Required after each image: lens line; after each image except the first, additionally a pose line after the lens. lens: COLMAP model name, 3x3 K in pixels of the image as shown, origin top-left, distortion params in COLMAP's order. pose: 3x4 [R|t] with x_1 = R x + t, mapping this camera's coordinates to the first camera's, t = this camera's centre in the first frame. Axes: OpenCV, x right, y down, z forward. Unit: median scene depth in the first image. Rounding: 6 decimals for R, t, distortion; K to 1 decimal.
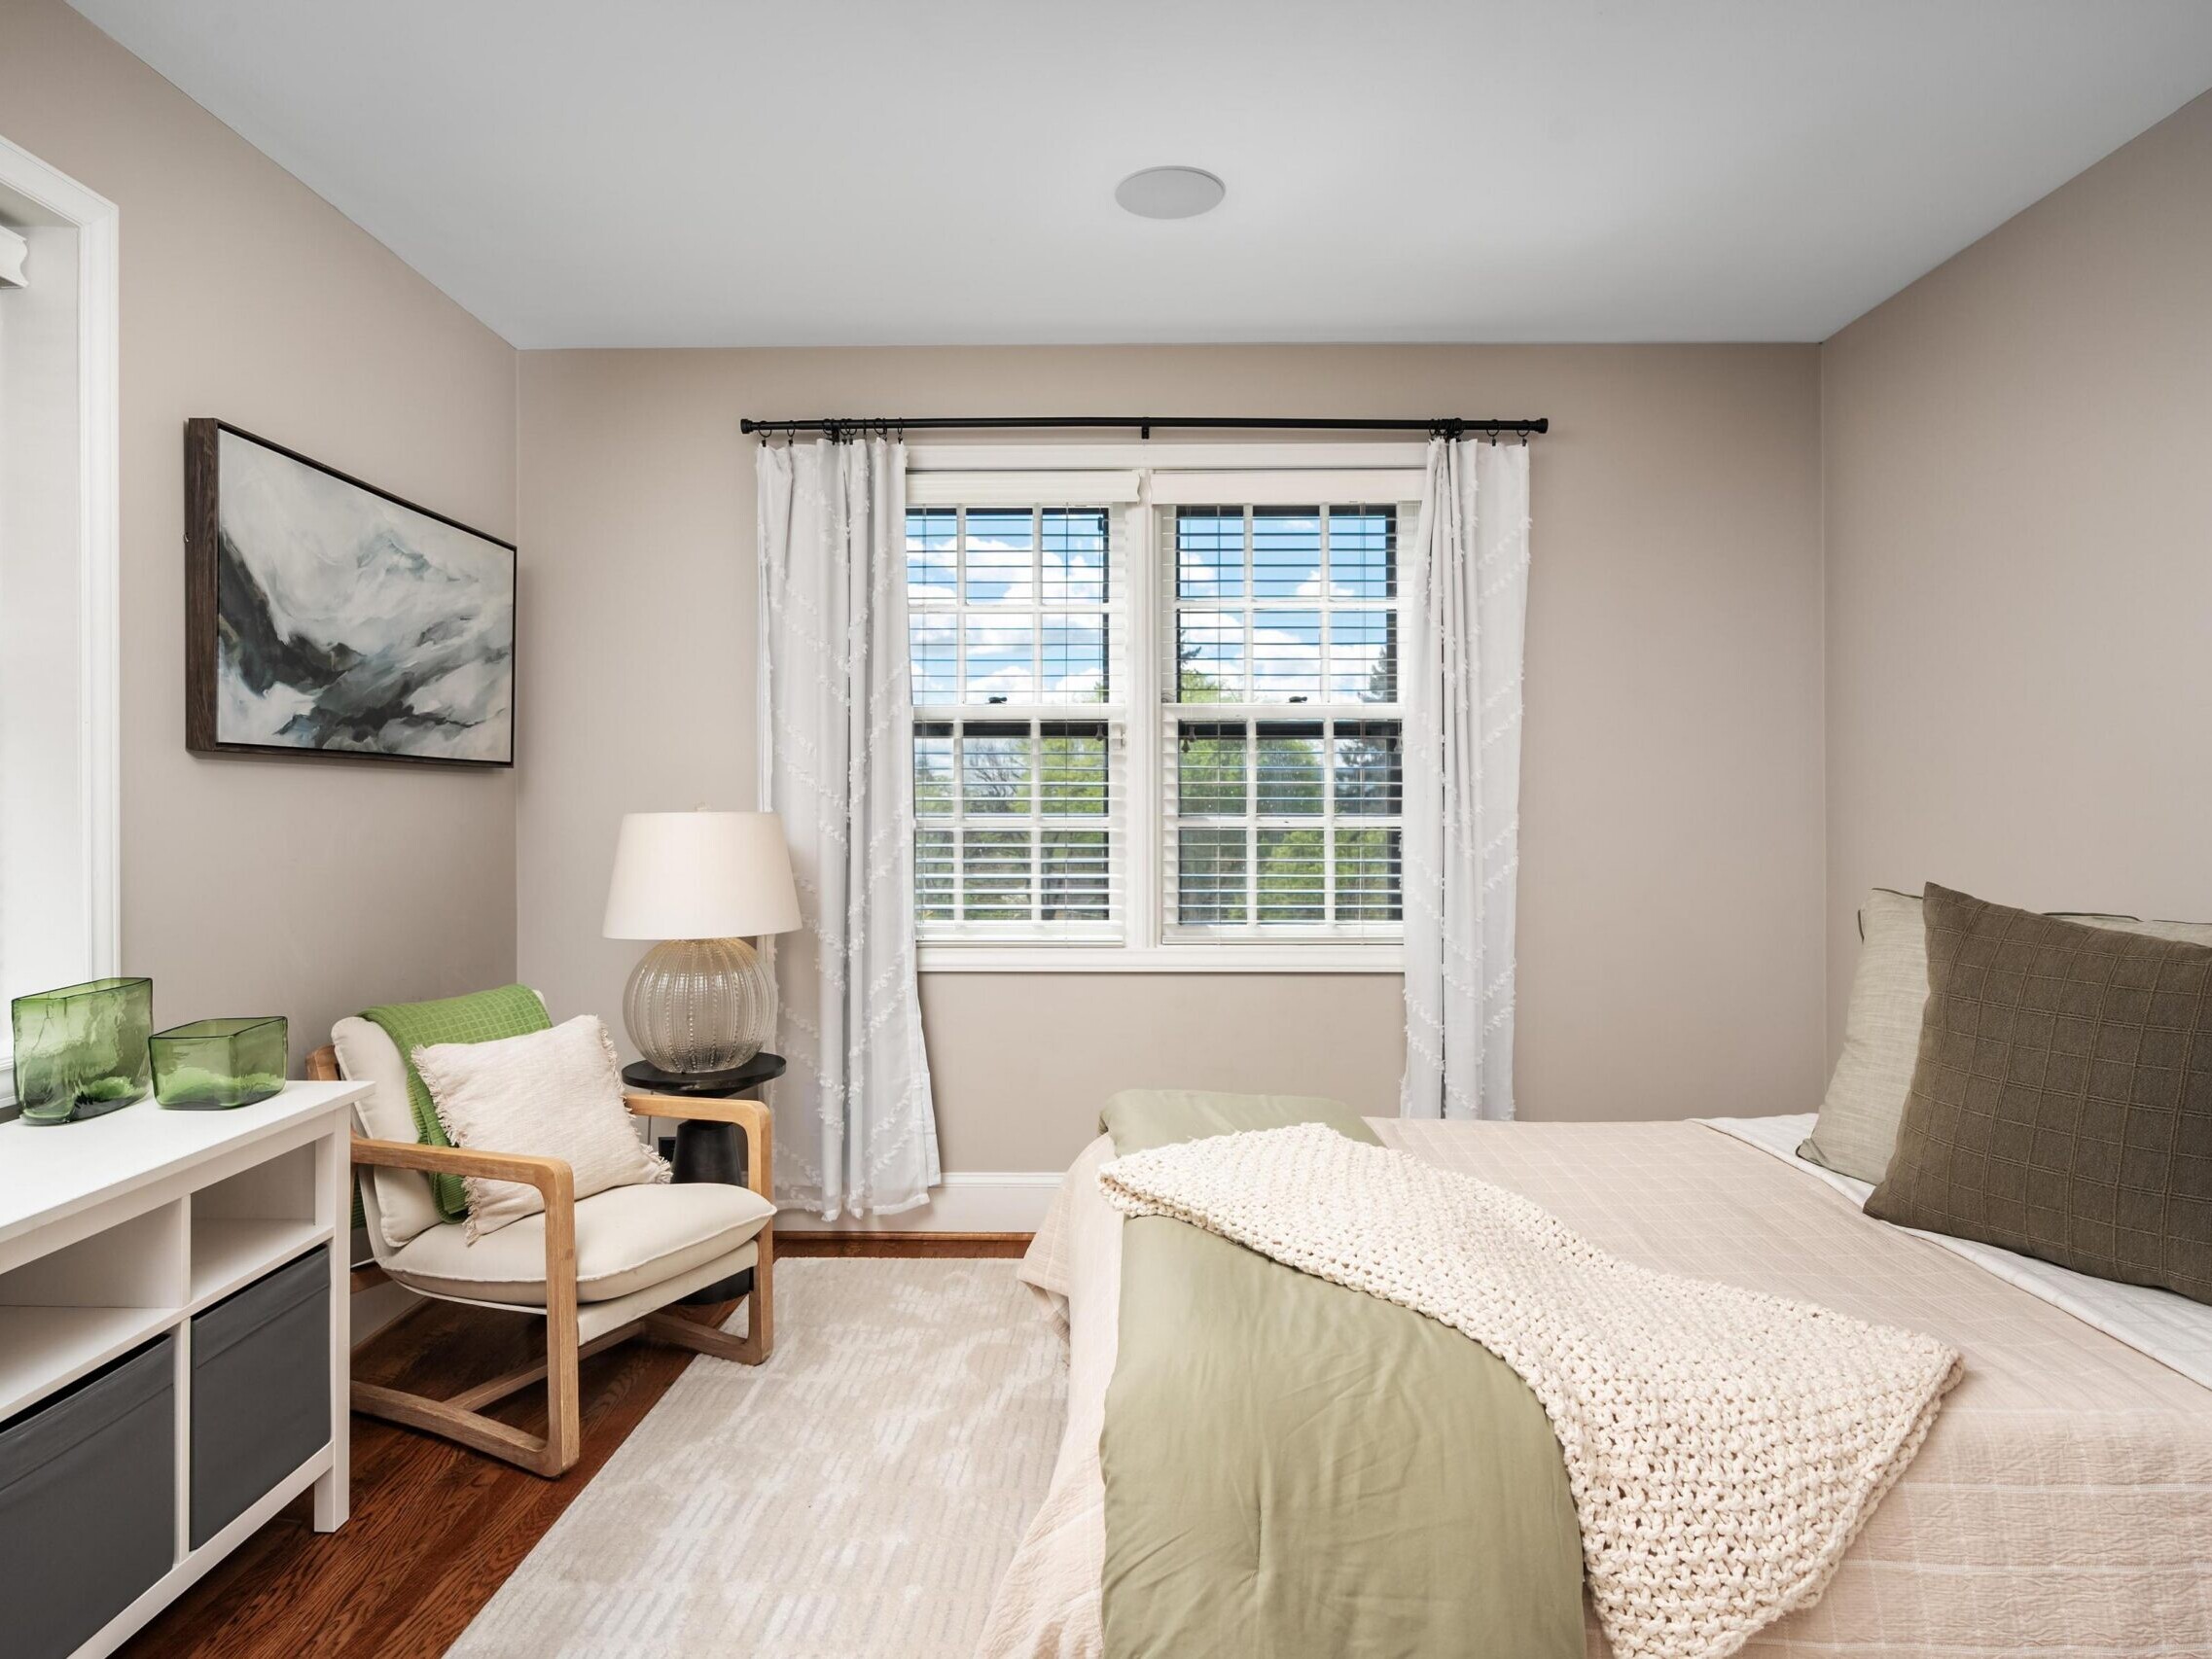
lens RADIAL K [[1262.2, 0, 1096.5], [0, 1262.2, 809.3], [0, 0, 1]] dist [-0.007366, 0.002757]
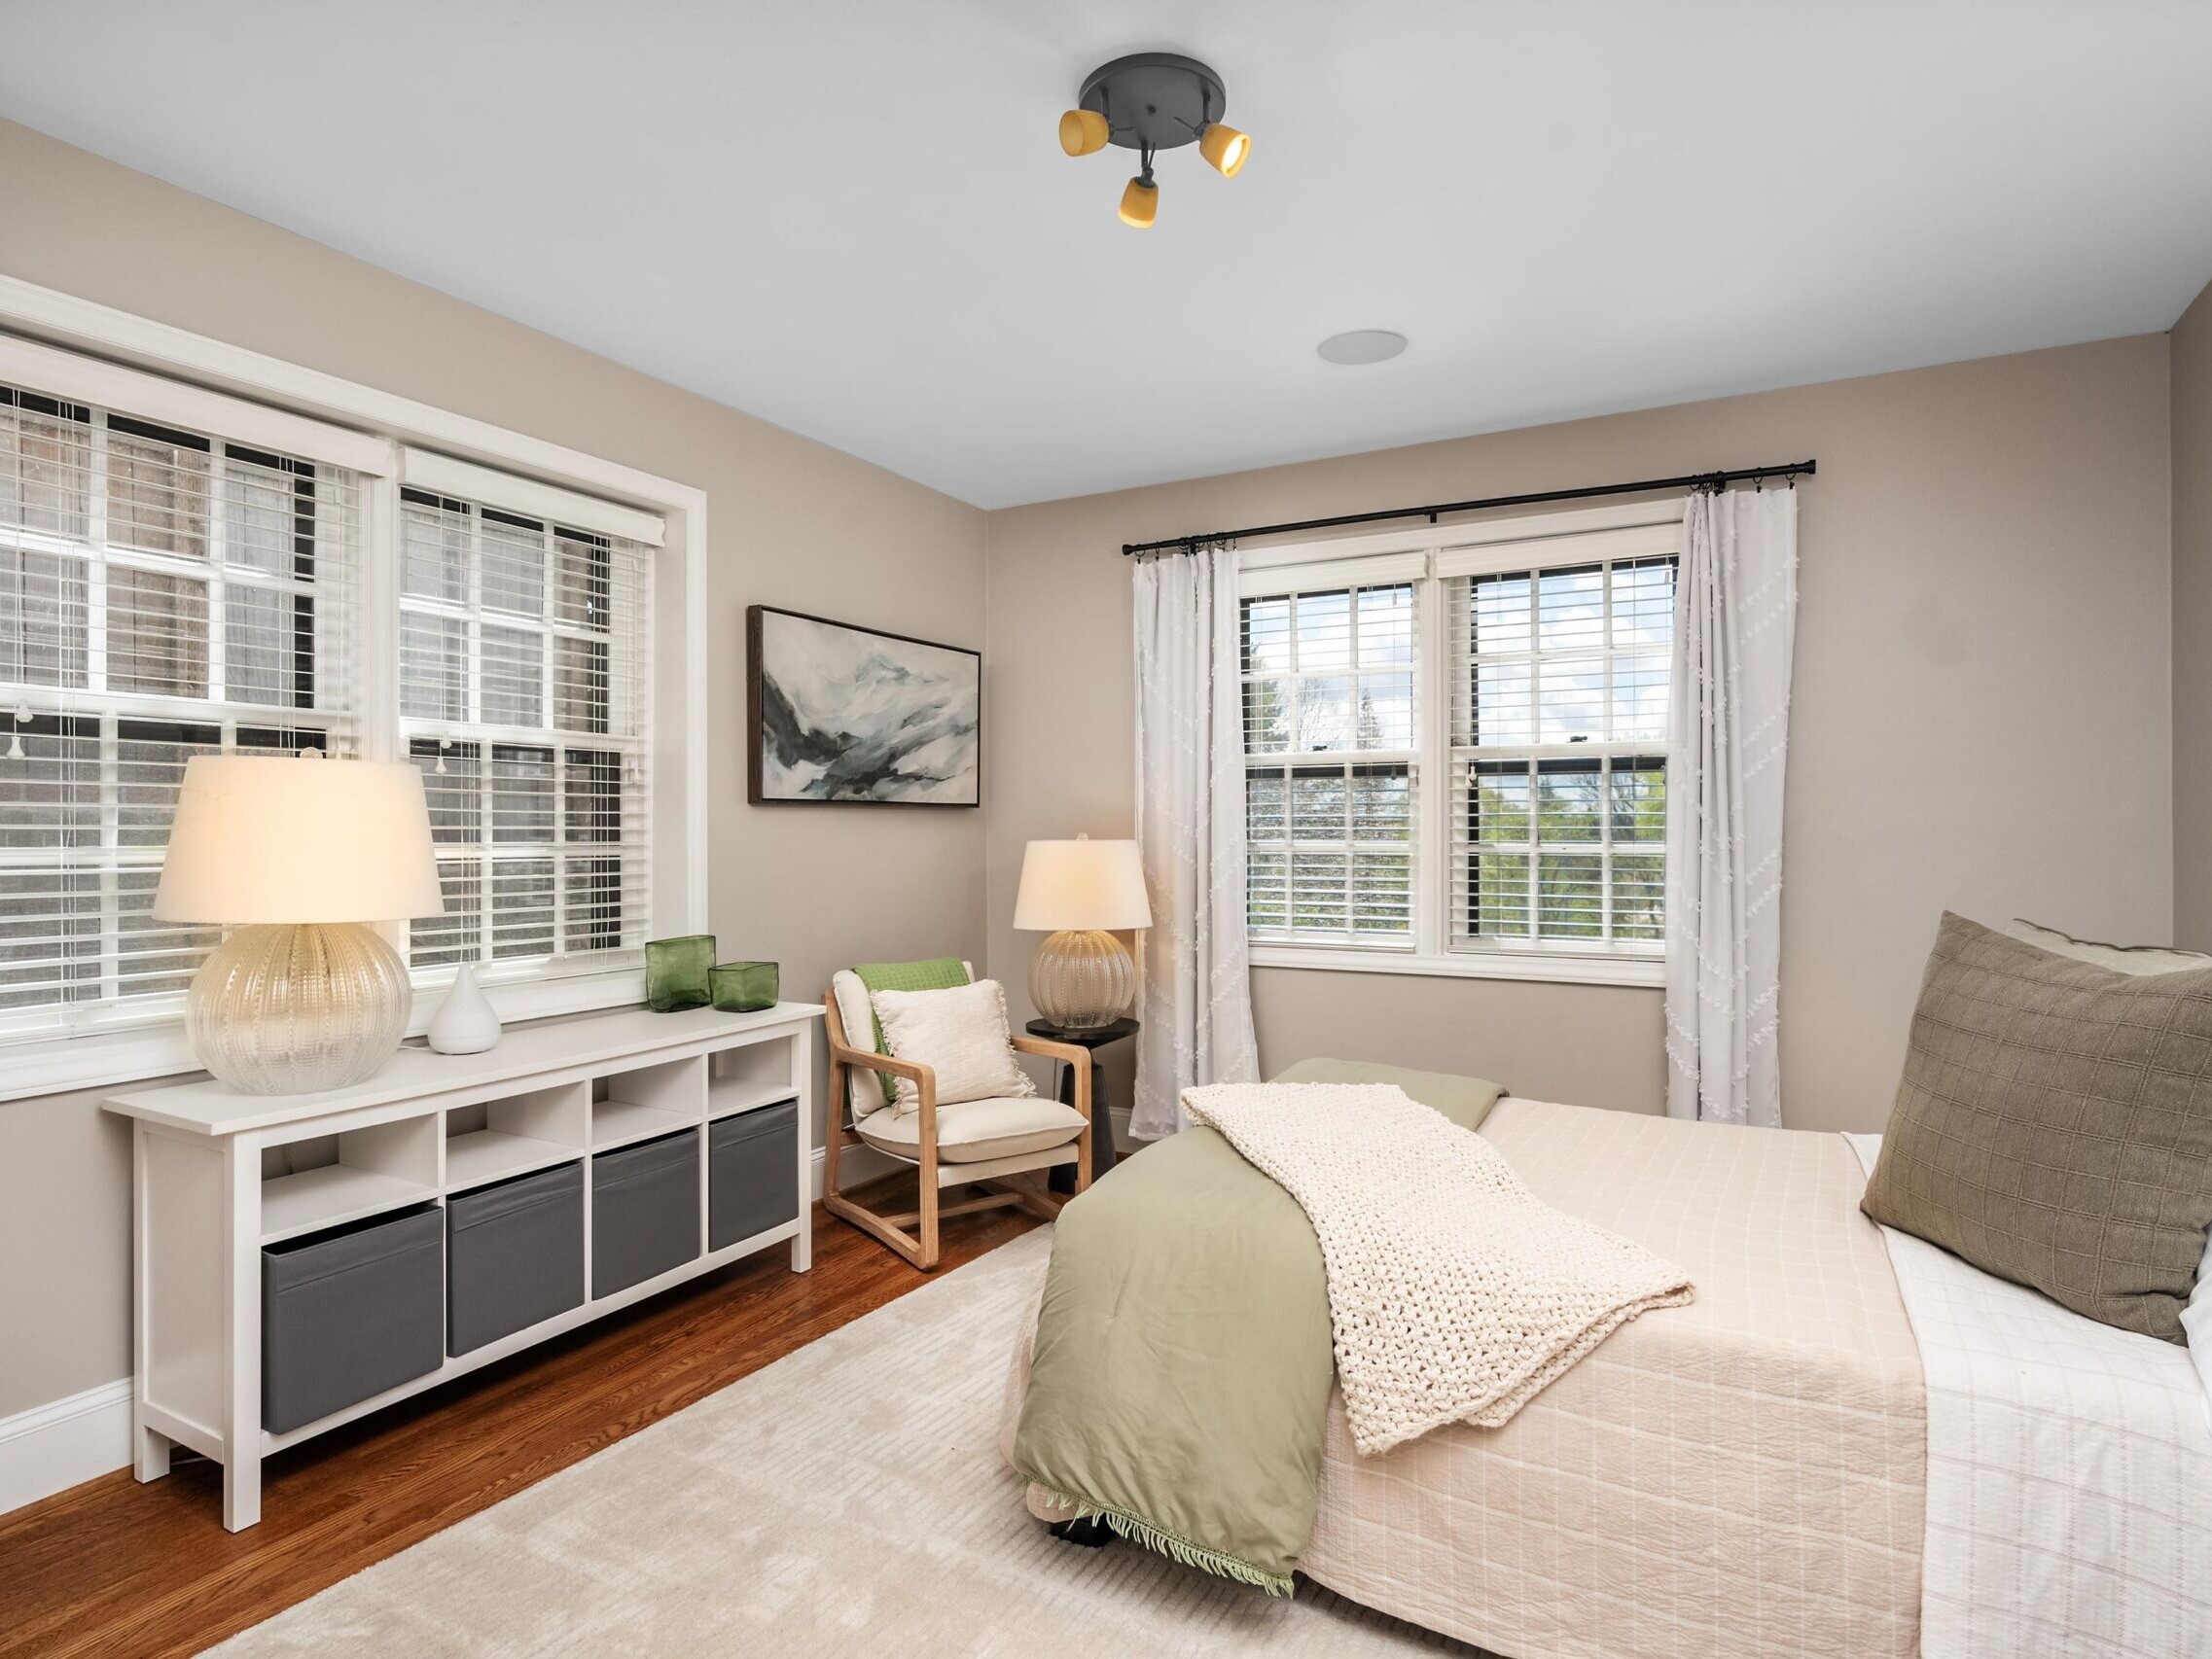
lens RADIAL K [[1166.5, 0, 1111.2], [0, 1166.5, 836.7], [0, 0, 1]] dist [-0.011601, 0.005606]
pose [[0.892535, 0.000806, -0.450977, 0.297774], [0.001103, 0.999992, 0.003971, -0.005939], [0.450976, -0.004042, 0.892527, -0.123231]]
